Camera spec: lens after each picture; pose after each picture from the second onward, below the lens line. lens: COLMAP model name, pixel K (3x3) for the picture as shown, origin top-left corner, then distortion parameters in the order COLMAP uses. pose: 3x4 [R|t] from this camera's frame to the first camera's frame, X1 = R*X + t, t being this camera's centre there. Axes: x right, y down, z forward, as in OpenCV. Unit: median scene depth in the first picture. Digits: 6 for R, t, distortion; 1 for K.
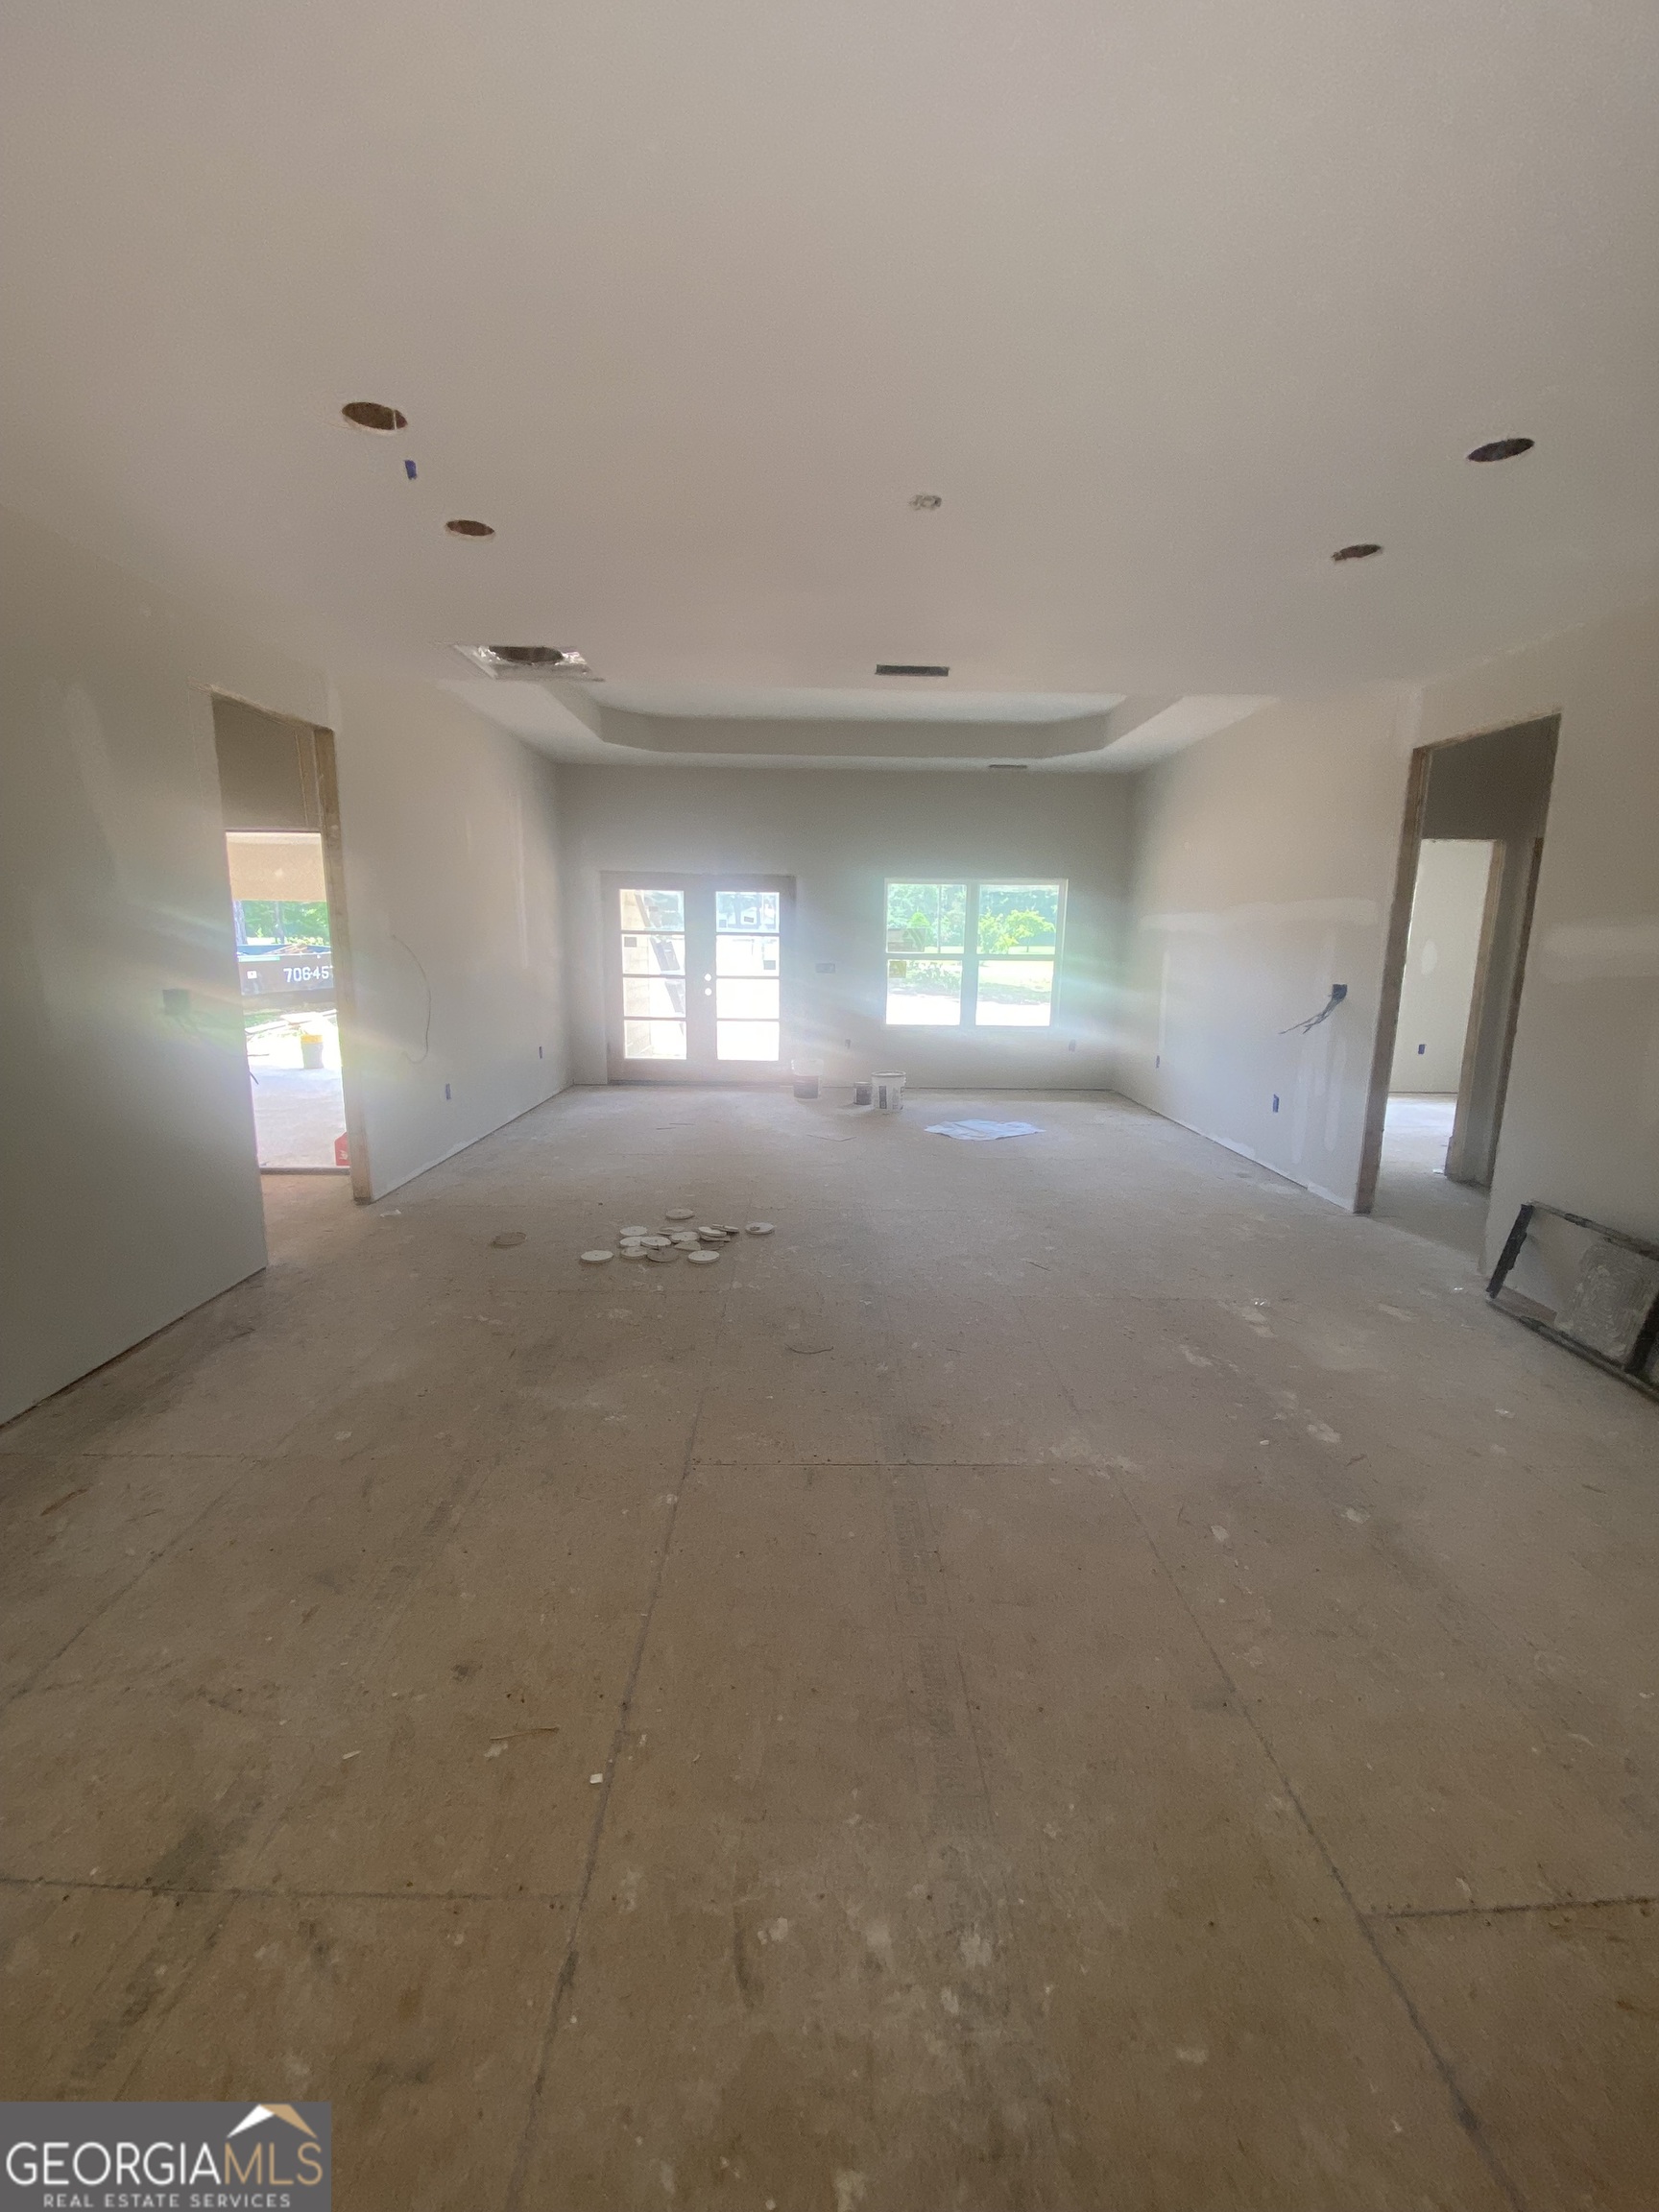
lens RADIAL K [[894.5, 0, 823.6], [0, 894.5, 1104.9], [0, 0, 1]] dist [0.023844, -0.021797]
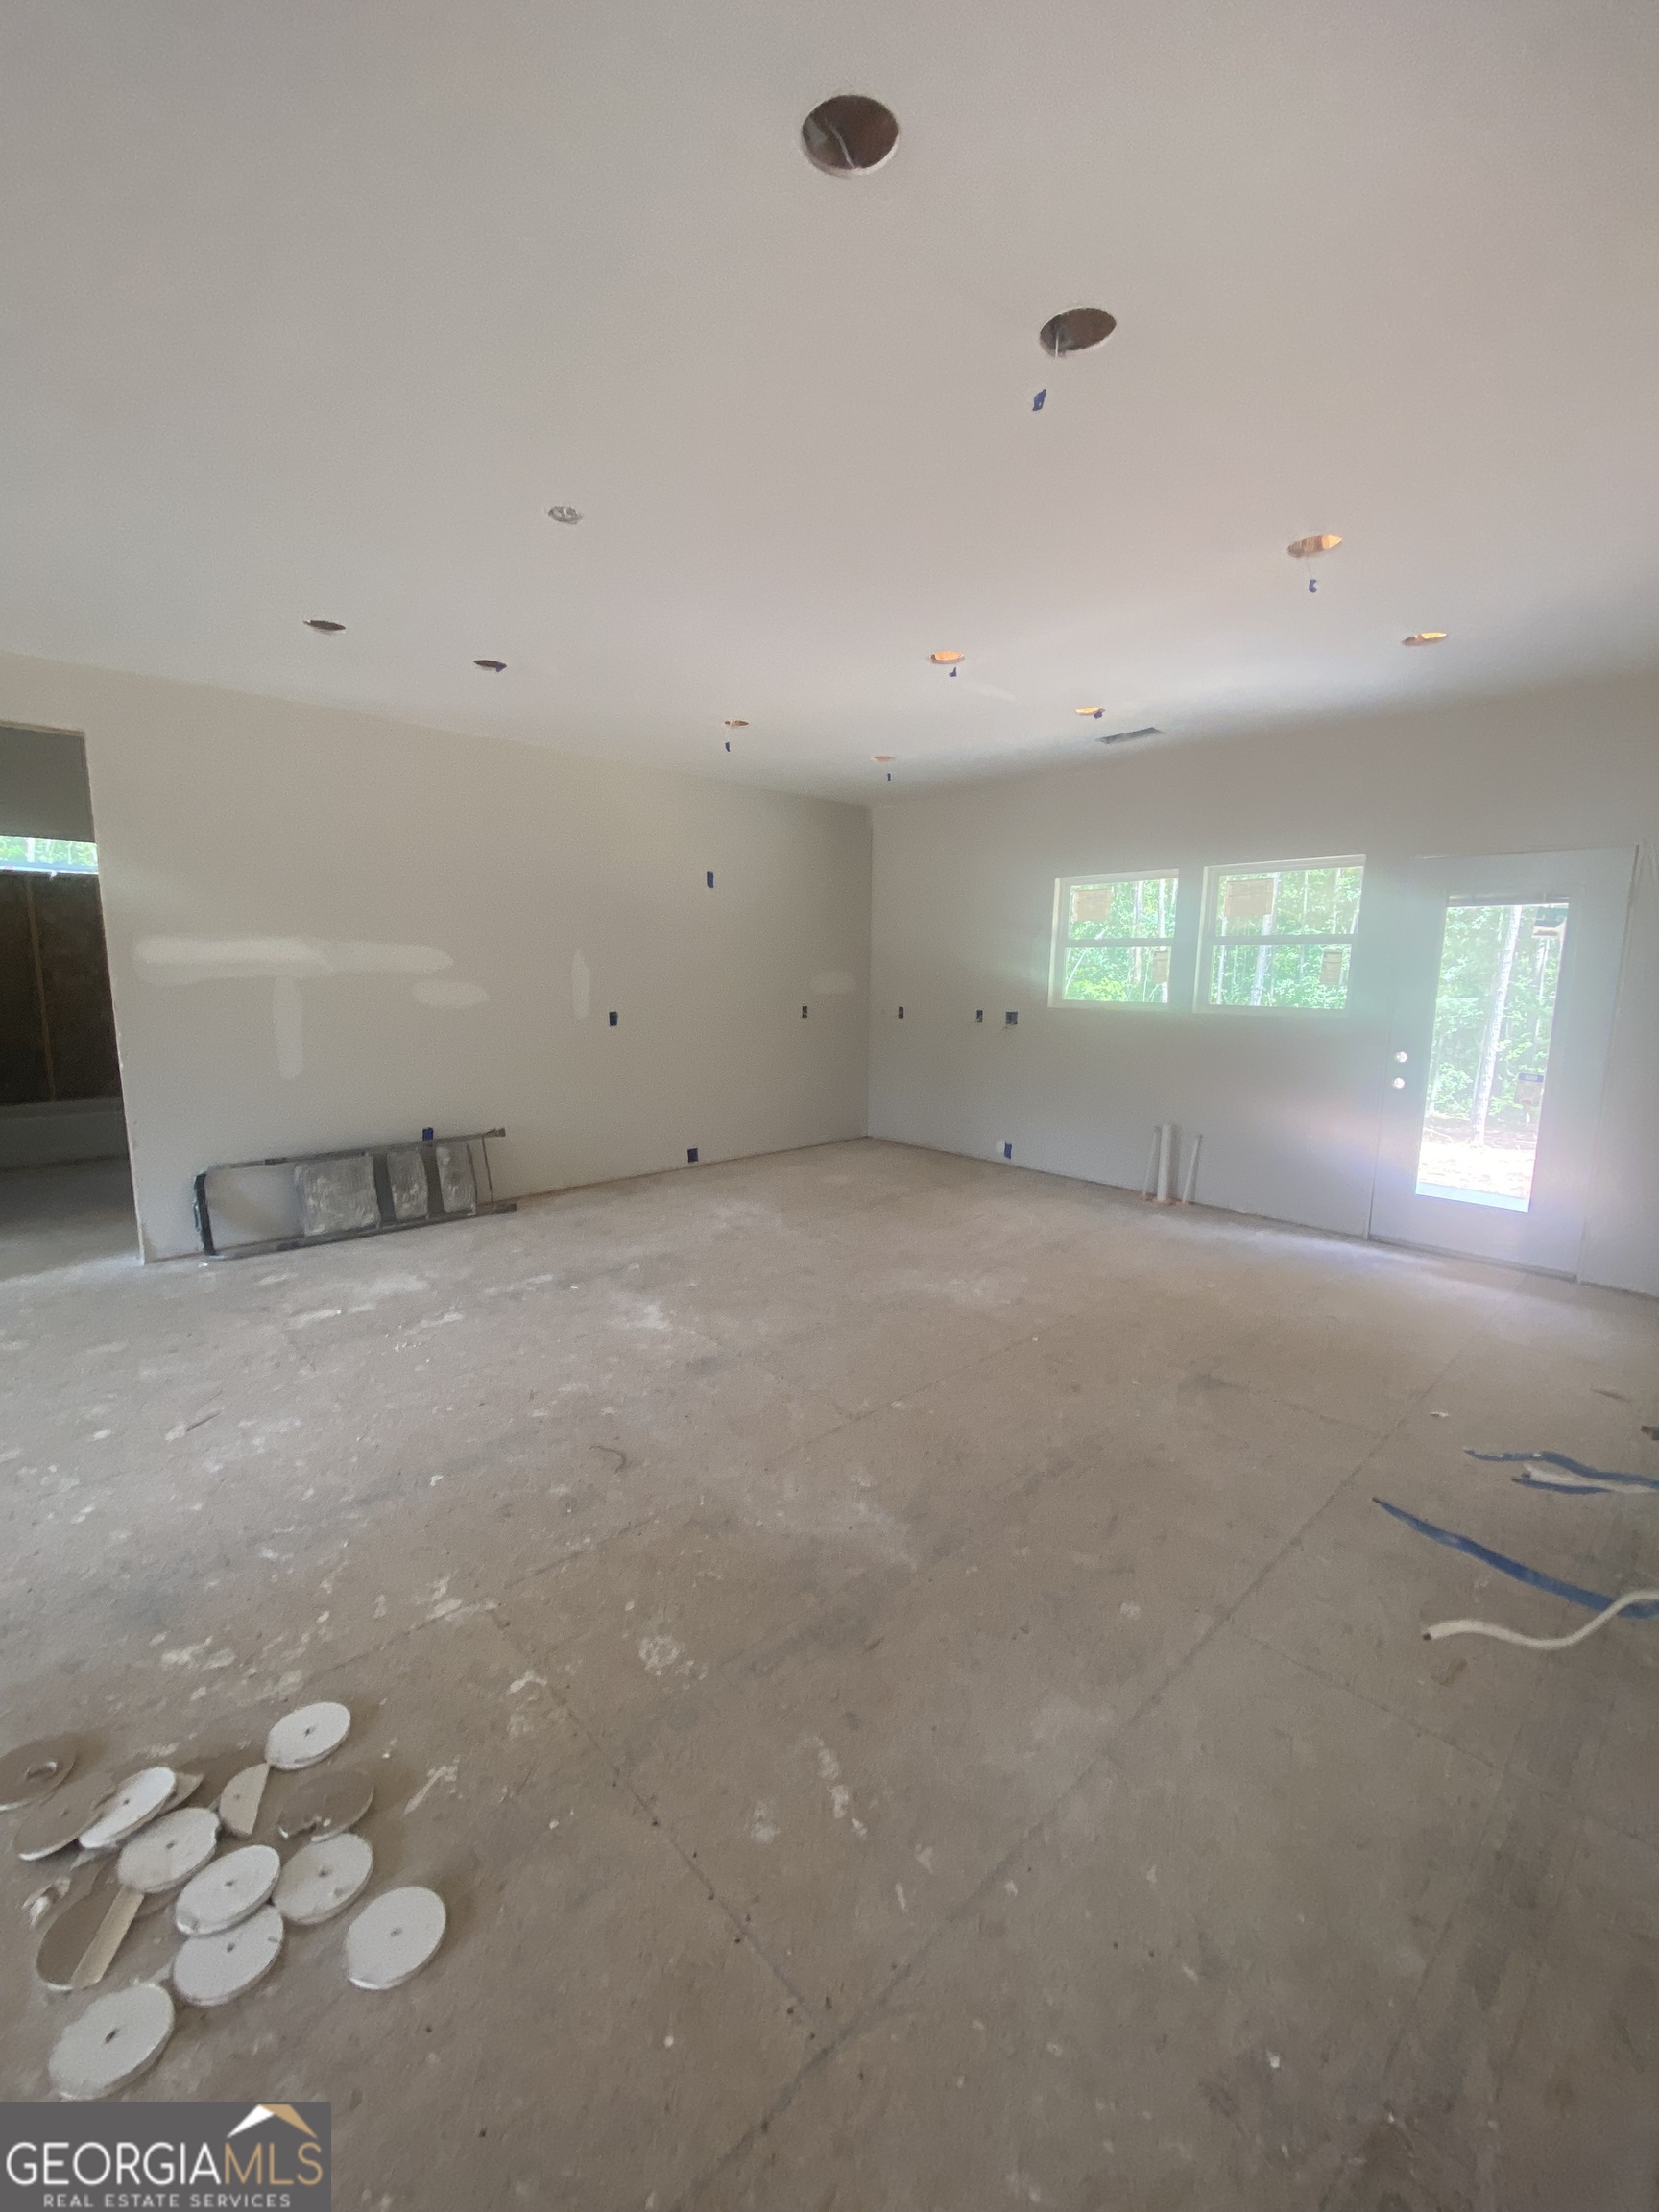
lens RADIAL K [[894.5, 0, 823.6], [0, 894.5, 1104.9], [0, 0, 1]] dist [0.023844, -0.021797]
pose [[-0.671432, -0.137304, 0.728235, -0.274583], [0.113853, 0.951907, 0.284449, -0.097590], [-0.732268, 0.273900, -0.623508, 0.497072]]
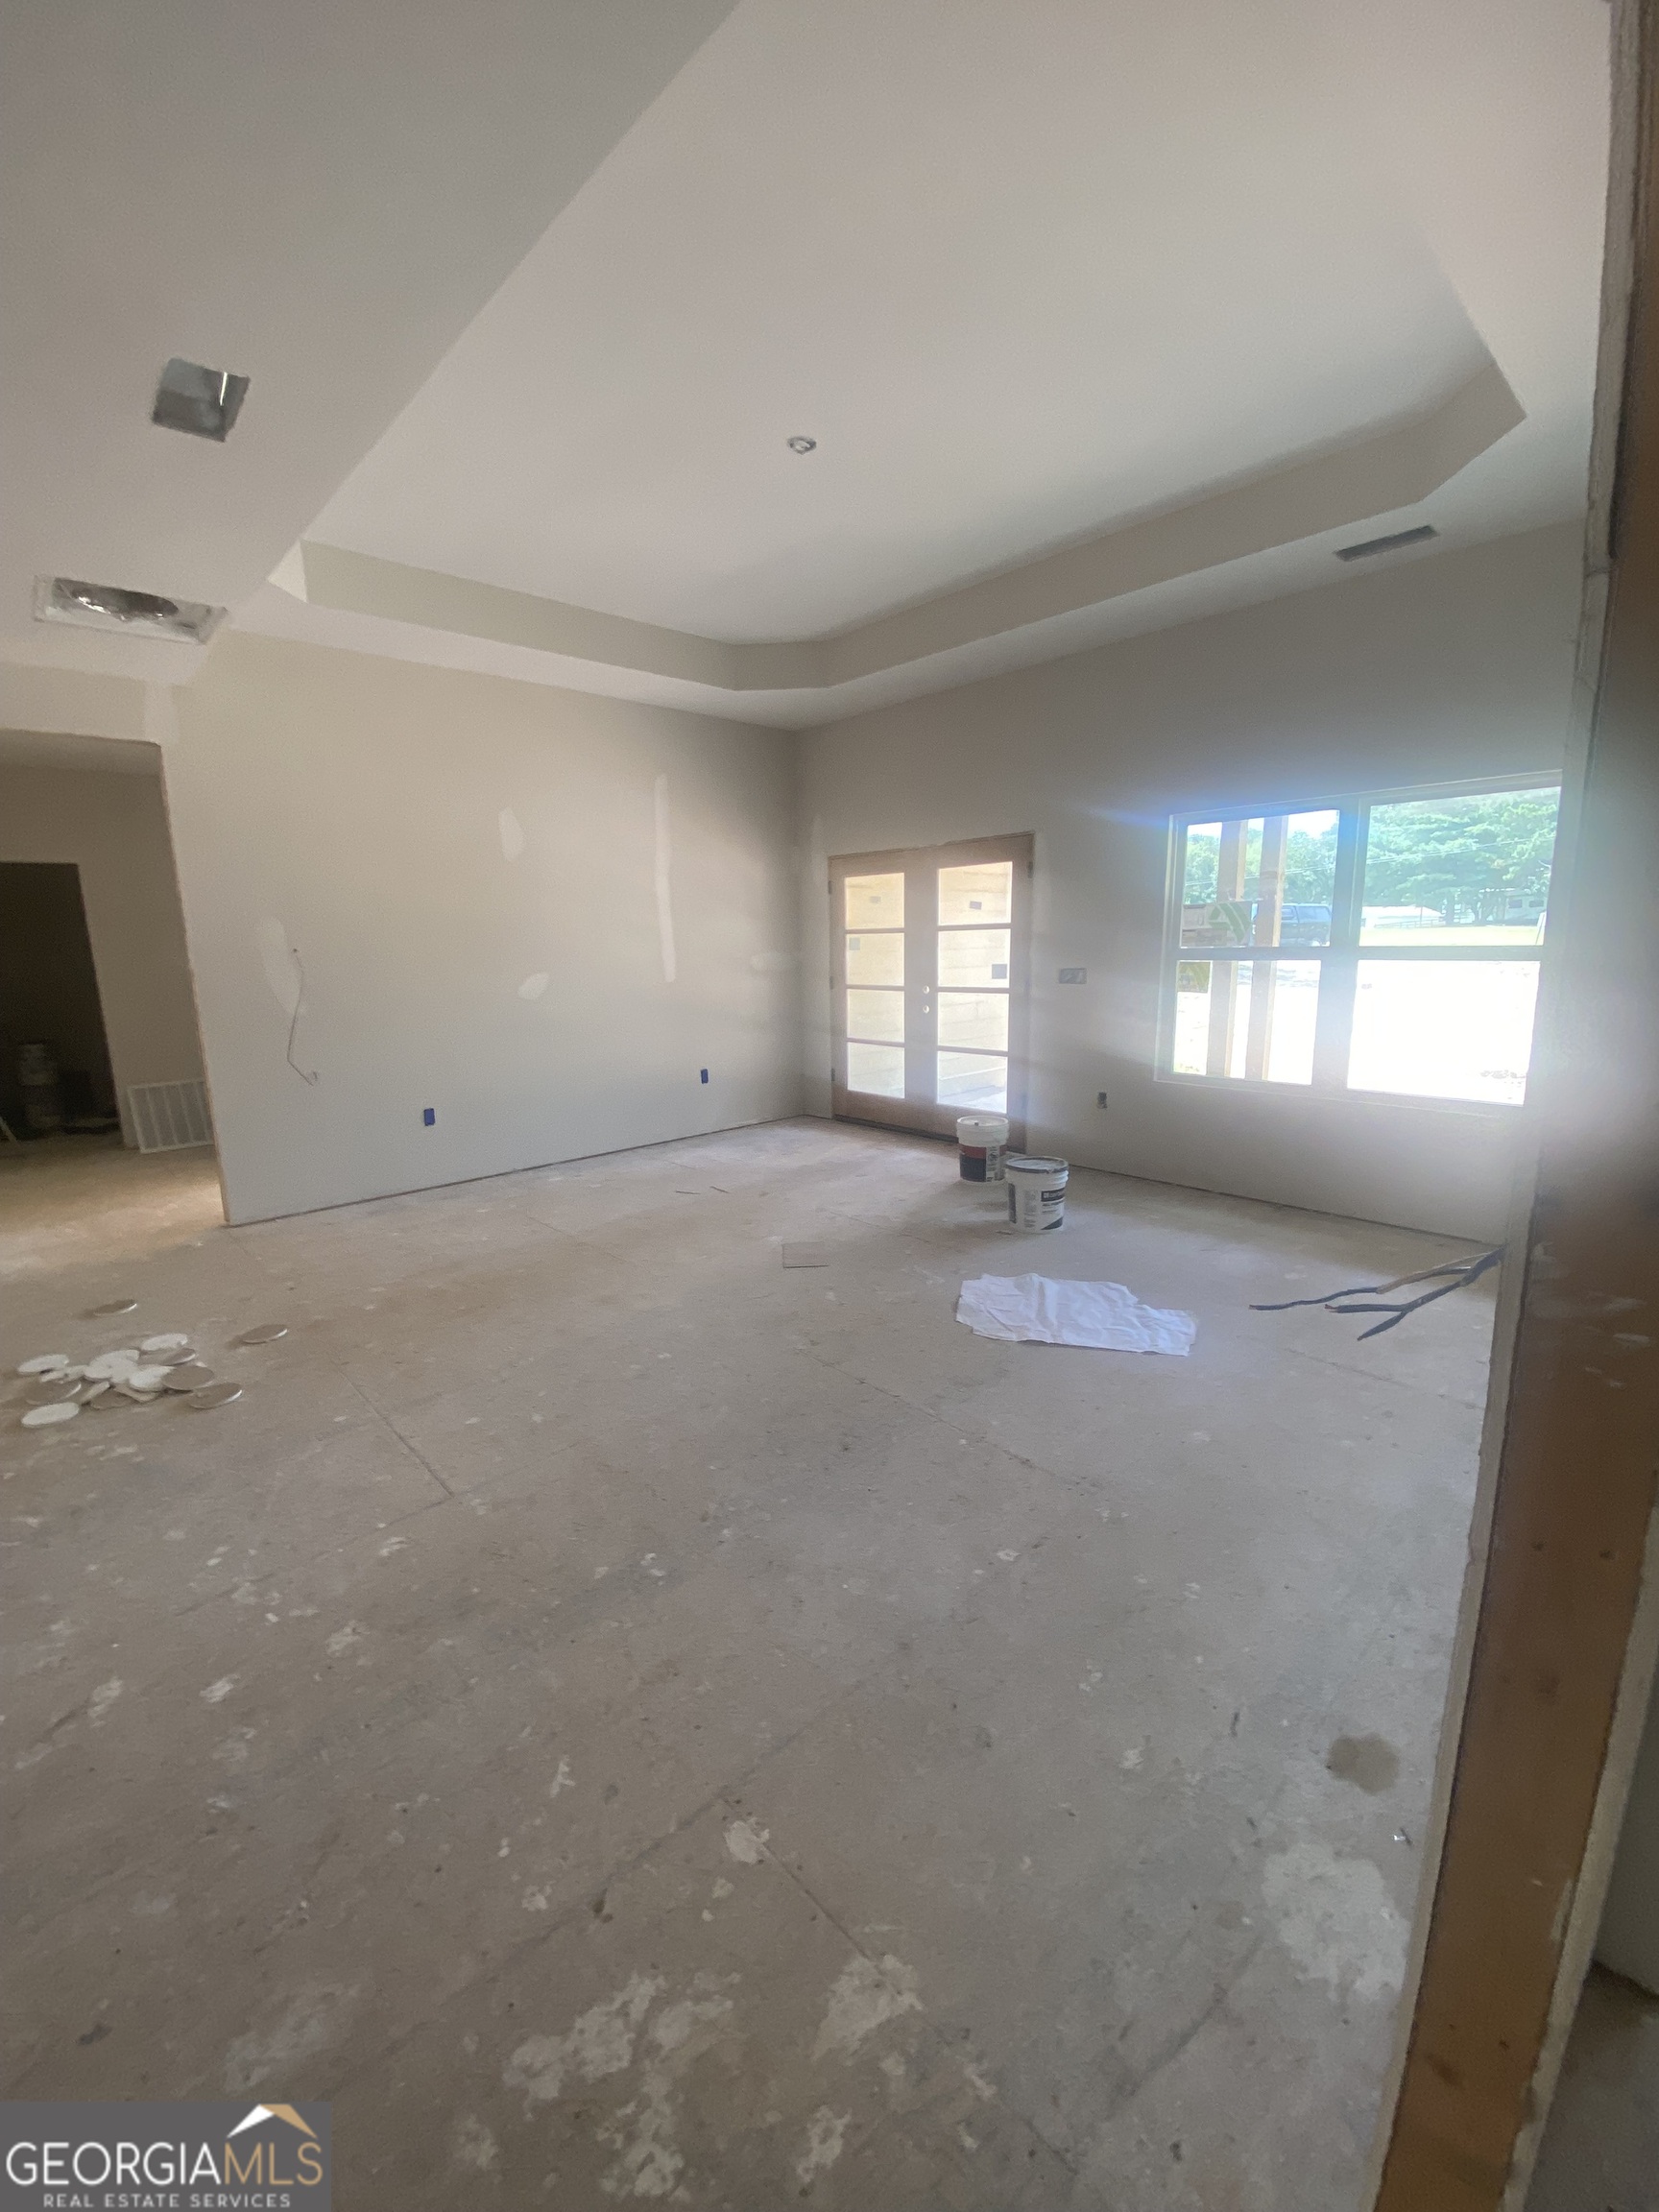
lens RADIAL K [[894.5, 0, 823.6], [0, 894.5, 1104.9], [0, 0, 1]] dist [0.023844, -0.021797]
pose [[0.671173, 0.103912, -0.733982, 0.370502], [-0.101275, 0.993696, 0.048072, -0.079869], [0.734350, 0.042070, 0.677466, 0.473790]]
